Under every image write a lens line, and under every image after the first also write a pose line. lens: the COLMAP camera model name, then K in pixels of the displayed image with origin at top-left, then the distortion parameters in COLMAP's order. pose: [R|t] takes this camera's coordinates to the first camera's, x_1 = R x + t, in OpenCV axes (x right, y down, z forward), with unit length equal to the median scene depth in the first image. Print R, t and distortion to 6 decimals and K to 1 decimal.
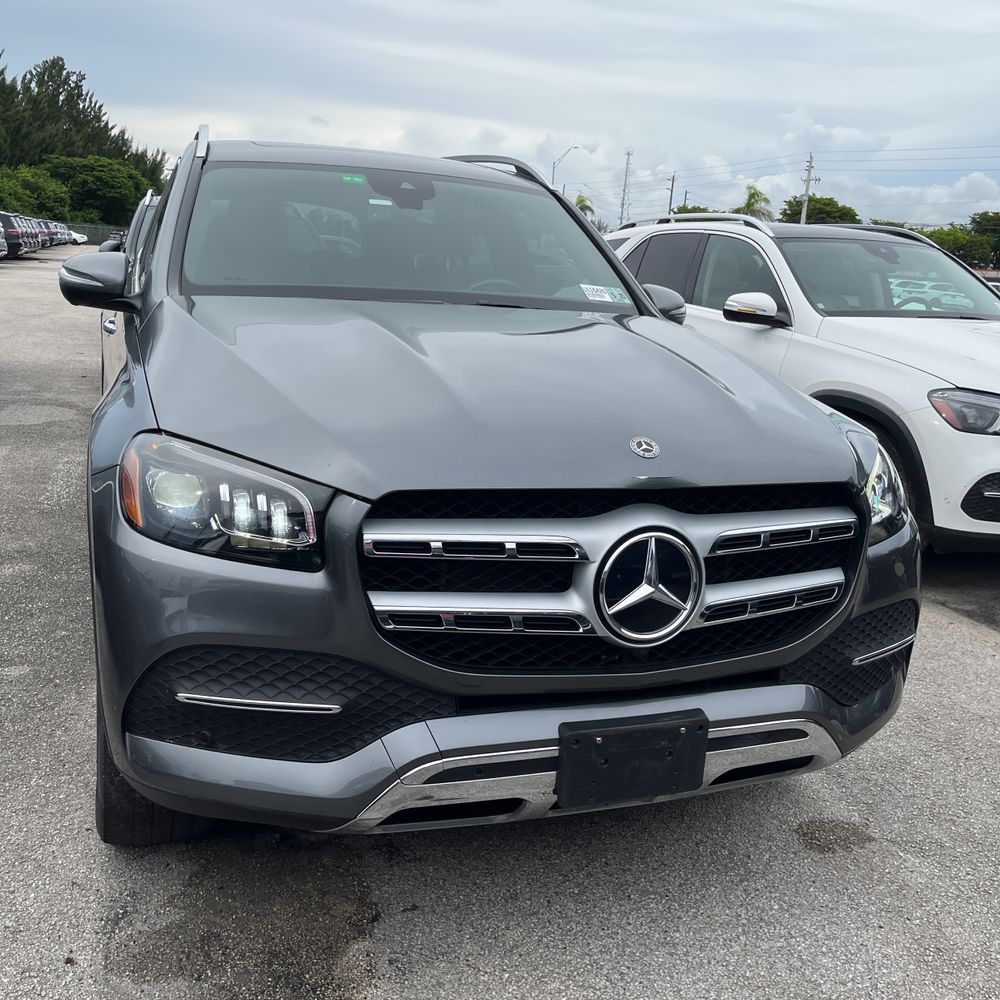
lens RADIAL K [[1010.9, 0, 488.7], [0, 1010.9, 494.8], [0, 0, 1]] dist [0.016954, -0.012718]
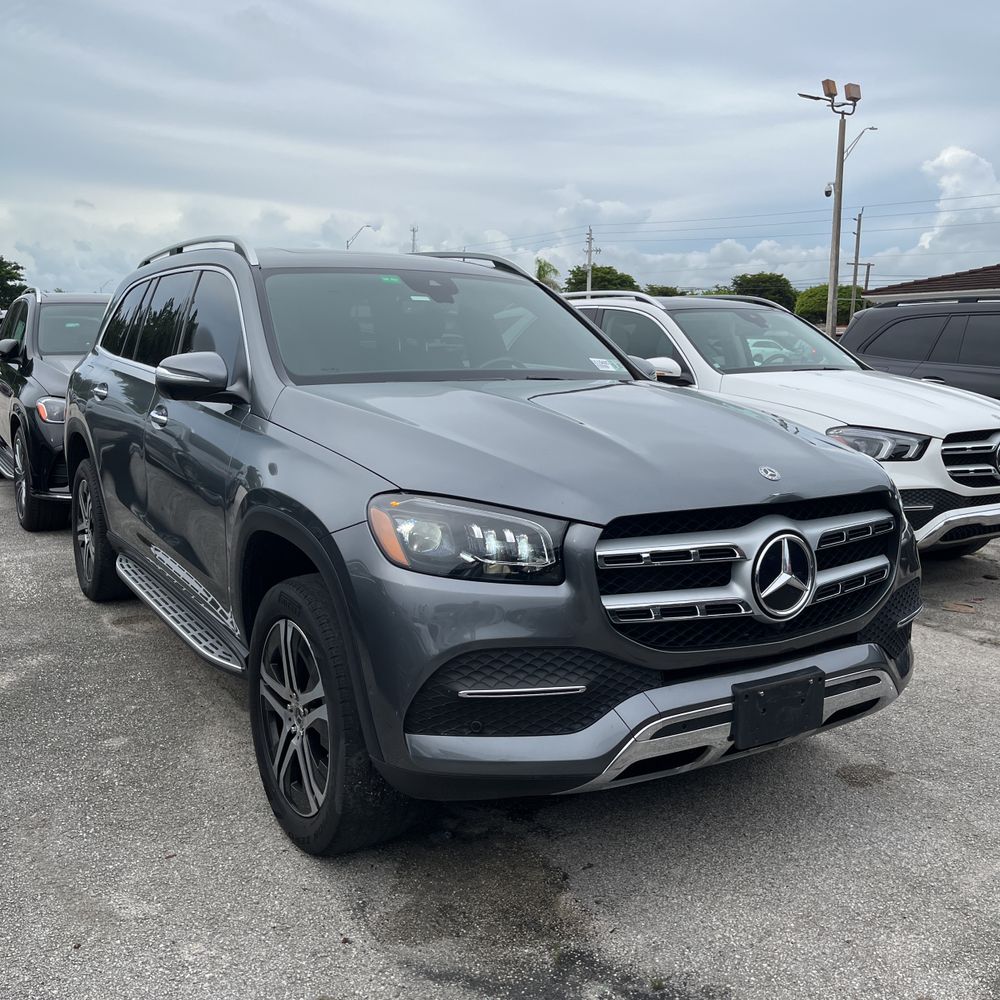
lens RADIAL K [[1061.0, 0, 445.5], [0, 1061.0, 501.2], [0, 0, 1]] dist [0.031818, -0.055952]
pose [[0.976438, -0.078345, 0.201077, -0.536534], [0.092265, 0.993876, -0.060805, 0.035551], [-0.195082, 0.077924, 0.977686, -0.298321]]
